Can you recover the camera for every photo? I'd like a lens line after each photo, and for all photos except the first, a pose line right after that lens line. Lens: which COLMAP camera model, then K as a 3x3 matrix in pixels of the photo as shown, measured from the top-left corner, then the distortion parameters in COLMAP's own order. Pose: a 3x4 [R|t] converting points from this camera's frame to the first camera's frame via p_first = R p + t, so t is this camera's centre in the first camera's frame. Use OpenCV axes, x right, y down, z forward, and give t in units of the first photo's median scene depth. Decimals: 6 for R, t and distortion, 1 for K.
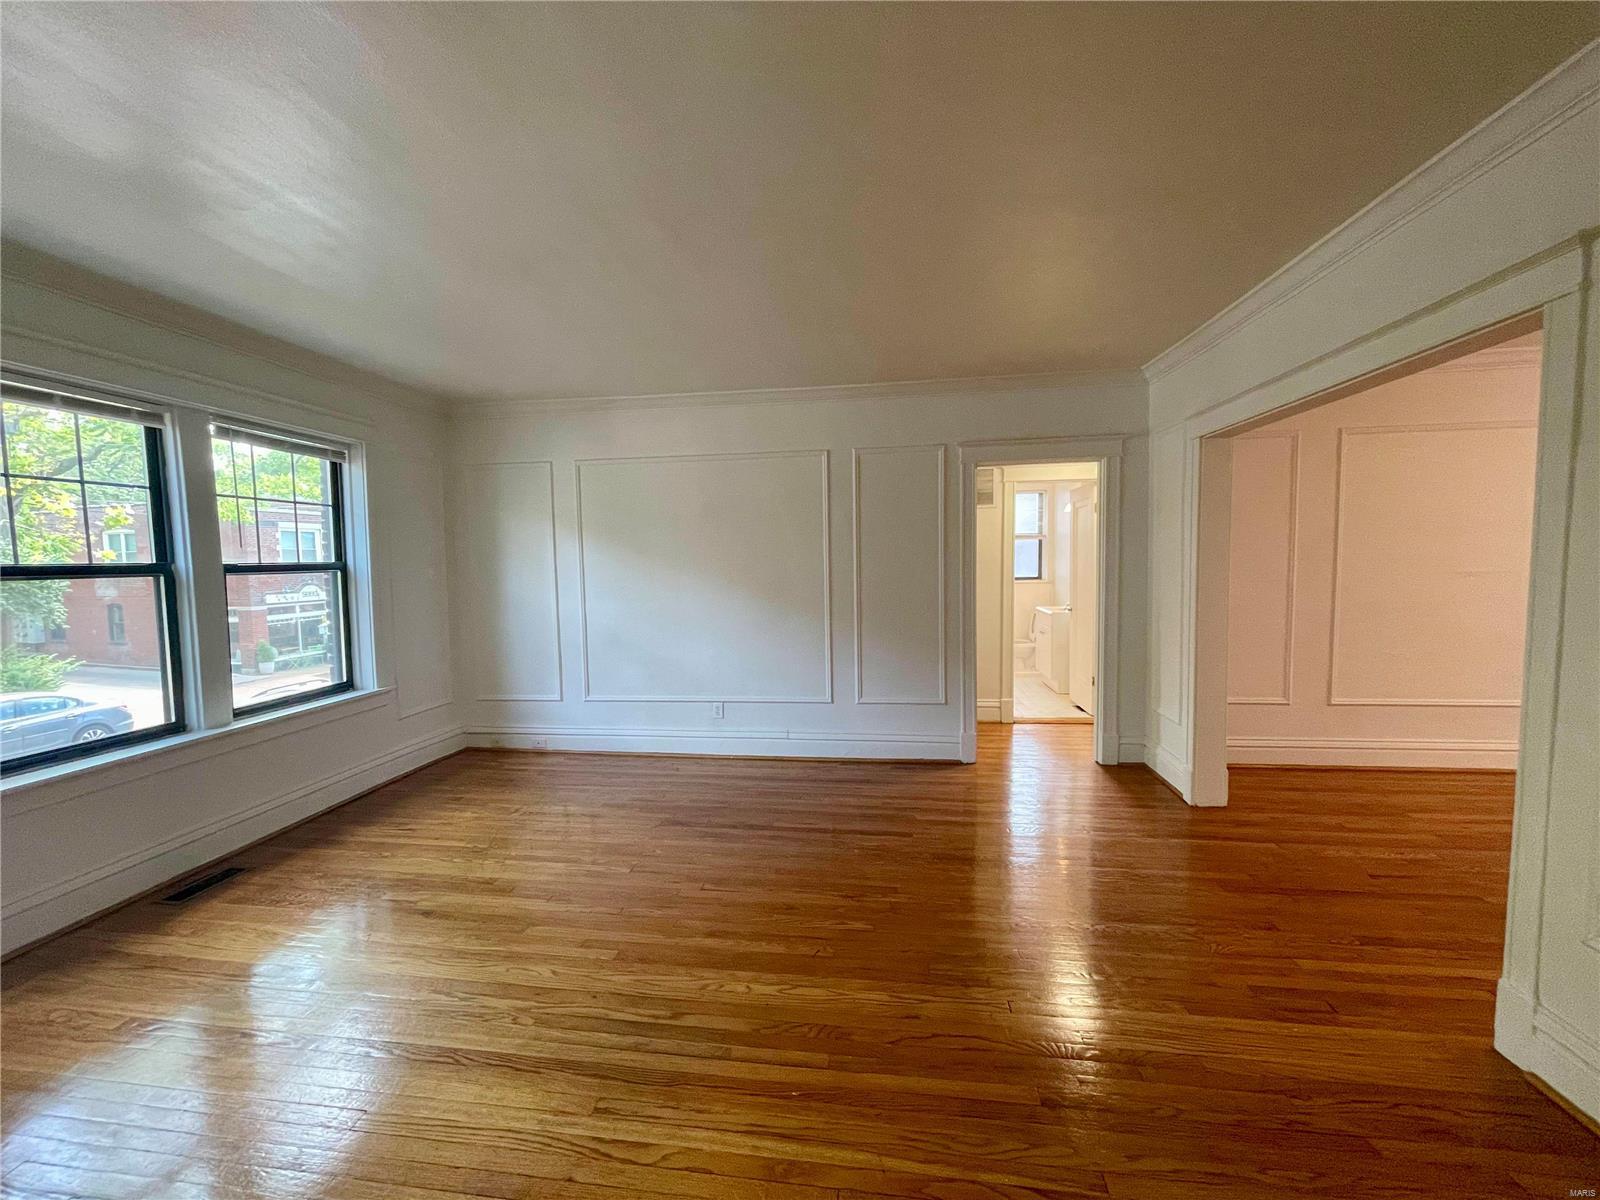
lens RADIAL K [[646.2, 0, 784.5], [0, 646.2, 605.0], [0, 0, 1]] dist [-0.000119, 0.000483]
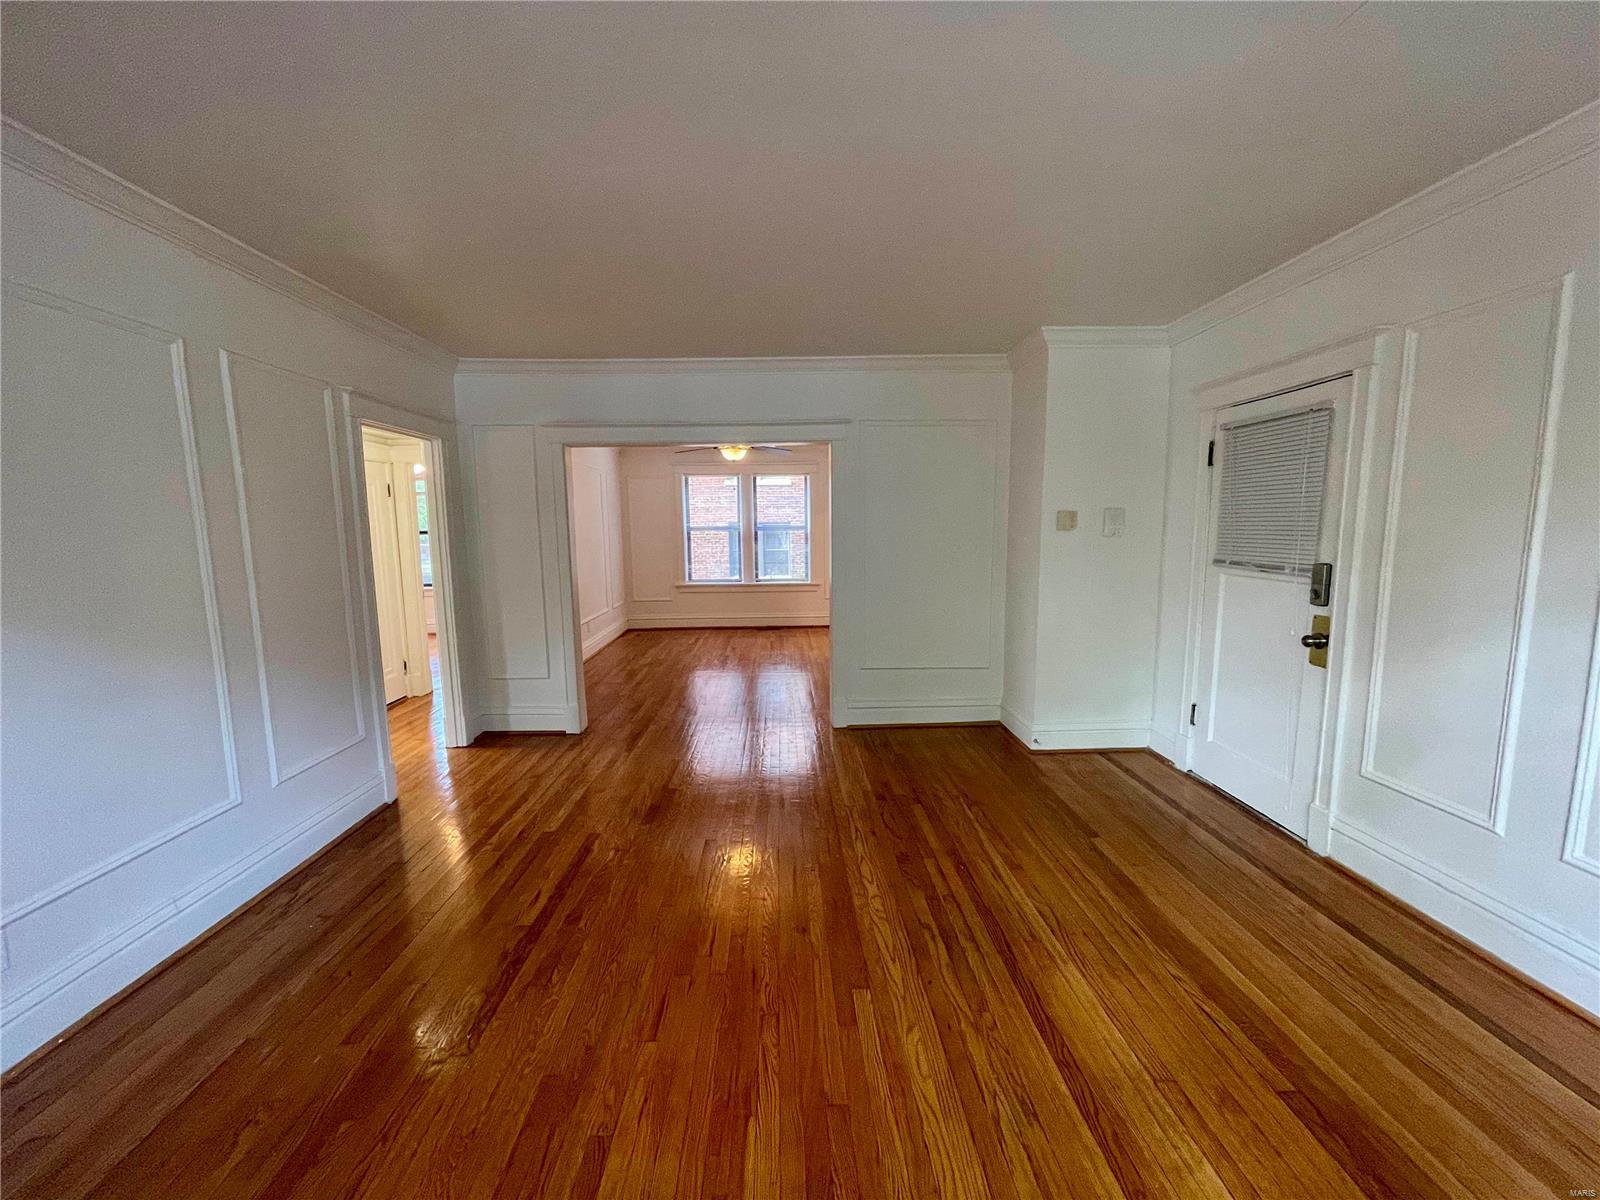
lens RADIAL K [[646.2, 0, 789.6], [0, 646.2, 608.7], [0, 0, 1]] dist [-0.000119, 0.000483]
pose [[-0.163307, -0.094839, 0.982006, -0.744610], [0.081801, 0.990640, 0.109276, -0.052247], [-0.983178, 0.098175, -0.154021, 0.830514]]
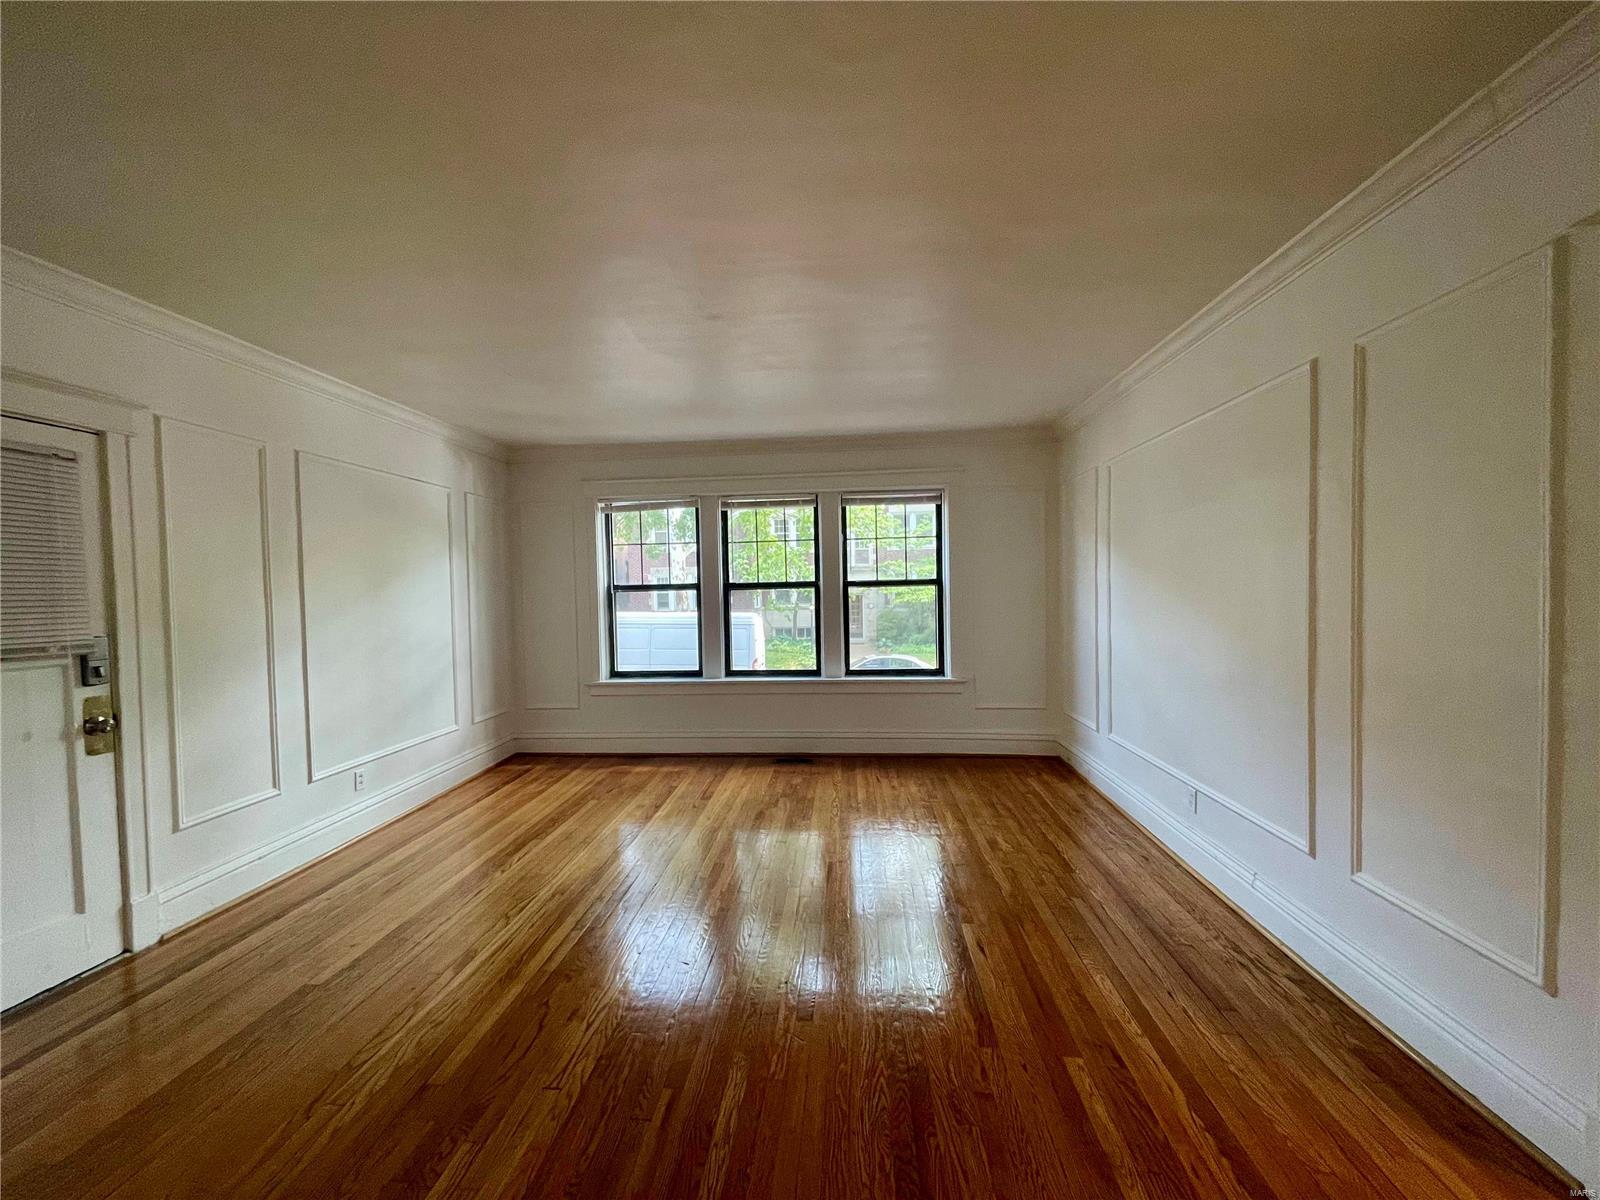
lens RADIAL K [[646.2, 0, 793.3], [0, 646.2, 599.4], [0, 0, 1]] dist [-0.000119, 0.000483]
pose [[0.061277, 0.042544, -0.997214, 0.768473], [-0.050251, 0.997956, 0.039488, -0.074947], [0.996855, 0.047691, 0.063289, 0.759698]]
